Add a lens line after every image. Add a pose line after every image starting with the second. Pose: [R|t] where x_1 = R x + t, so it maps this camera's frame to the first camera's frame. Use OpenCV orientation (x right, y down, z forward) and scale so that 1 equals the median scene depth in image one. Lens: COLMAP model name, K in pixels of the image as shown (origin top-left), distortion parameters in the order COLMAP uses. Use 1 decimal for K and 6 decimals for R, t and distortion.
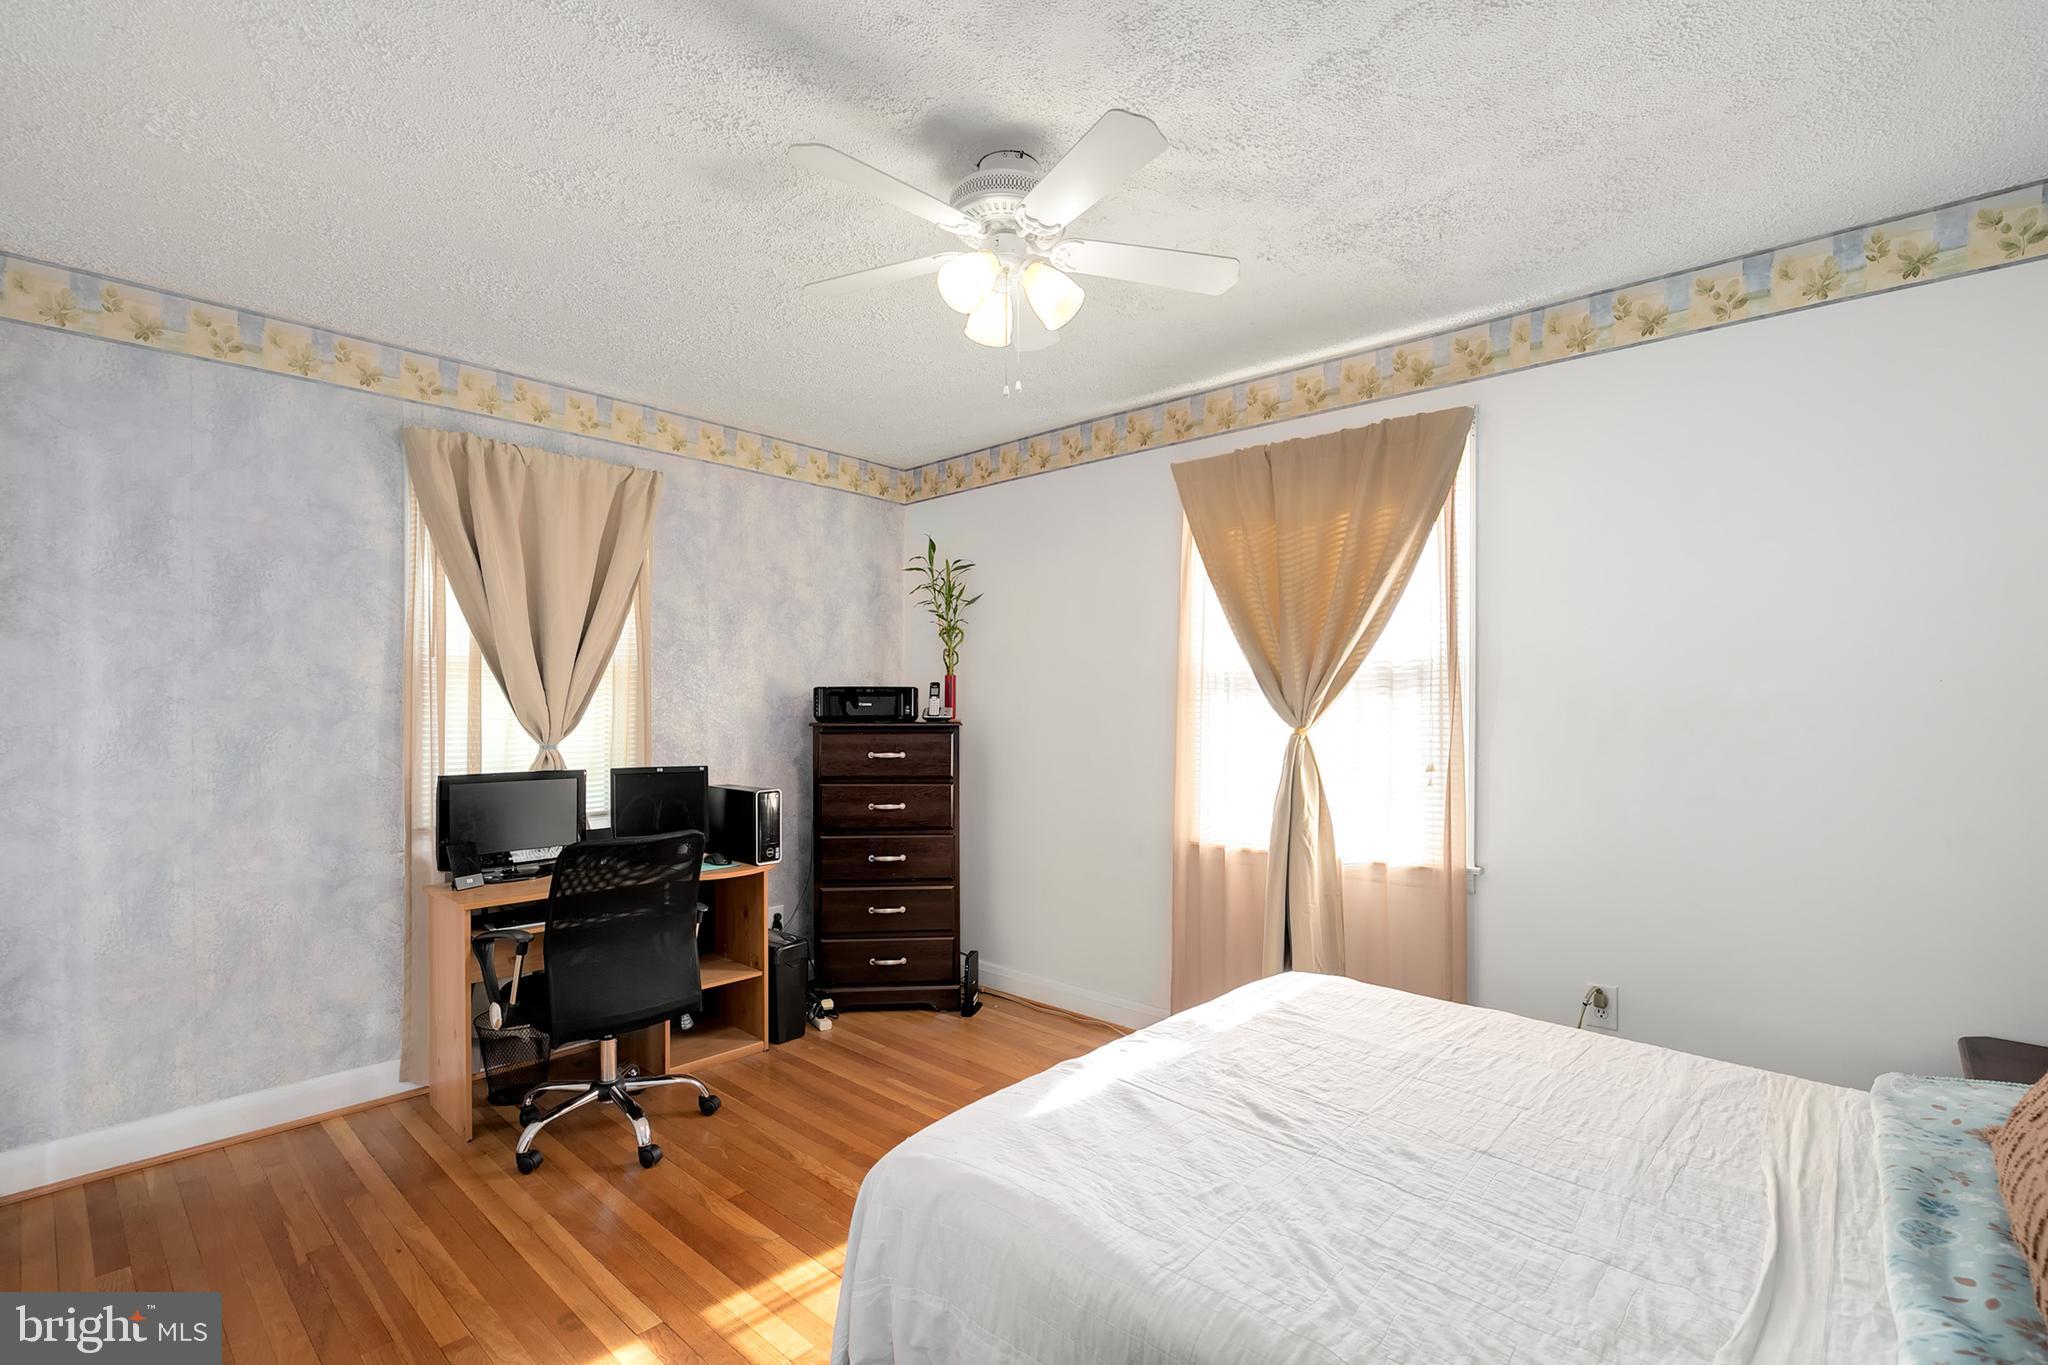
lens RADIAL K [[937.0, 0, 1022.2], [0, 937.0, 703.8], [0, 0, 1]] dist [-0.009372, 0.000192]
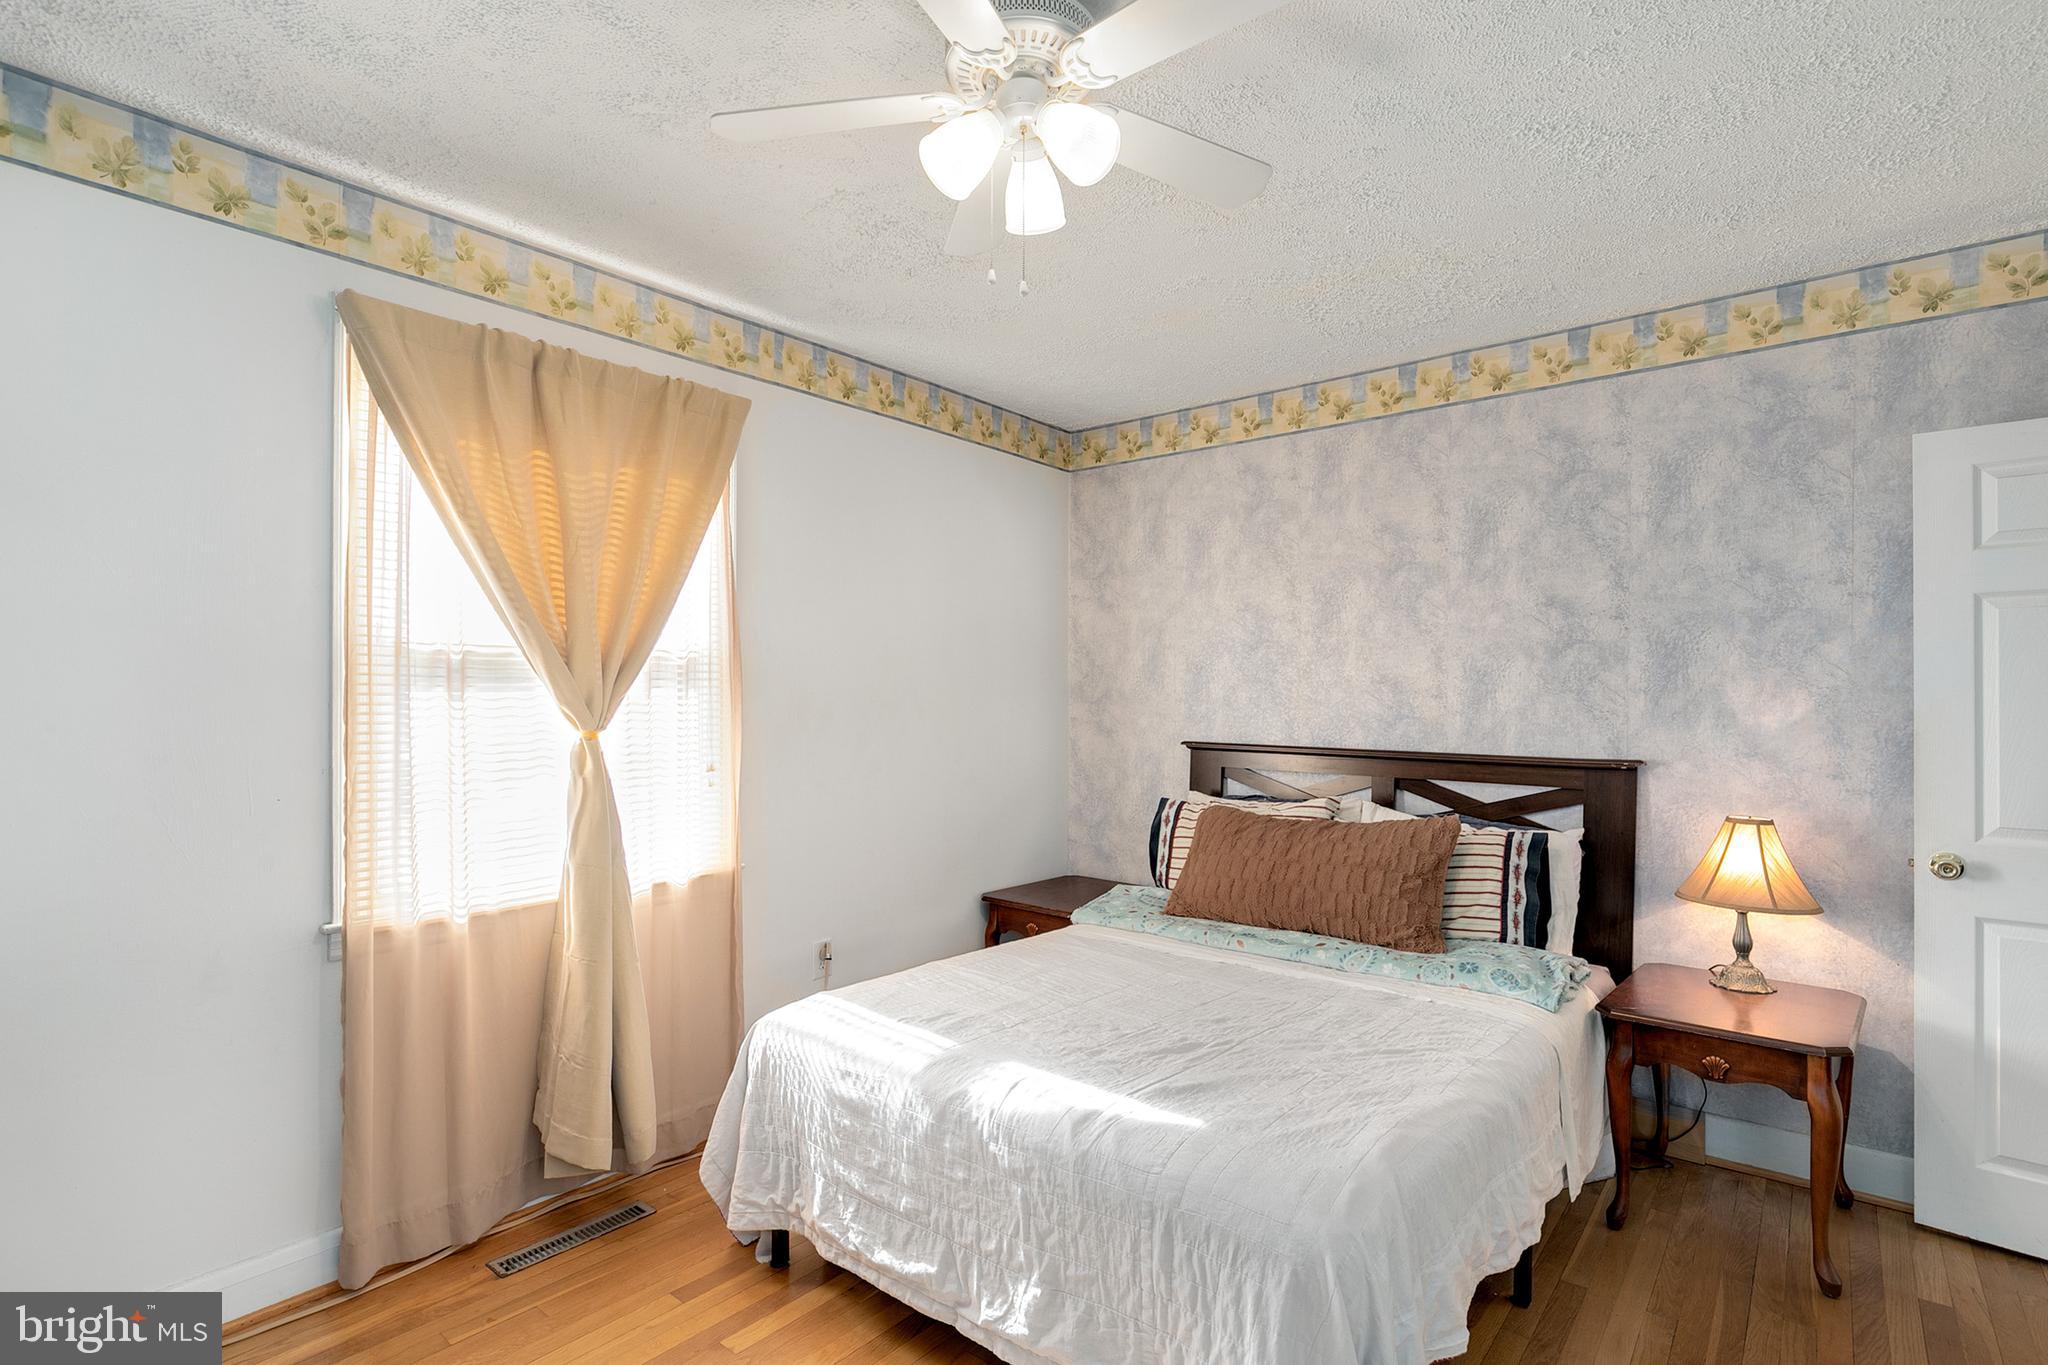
lens RADIAL K [[990.1, 0, 1027.8], [0, 990.1, 673.5], [0, 0, 1]] dist [-0.002581, 0.001326]
pose [[-0.064338, 0.033586, 0.997363, -0.586650], [-0.005680, 0.999405, -0.034021, 0.005082], [-0.997912, -0.007854, -0.064109, 0.754219]]
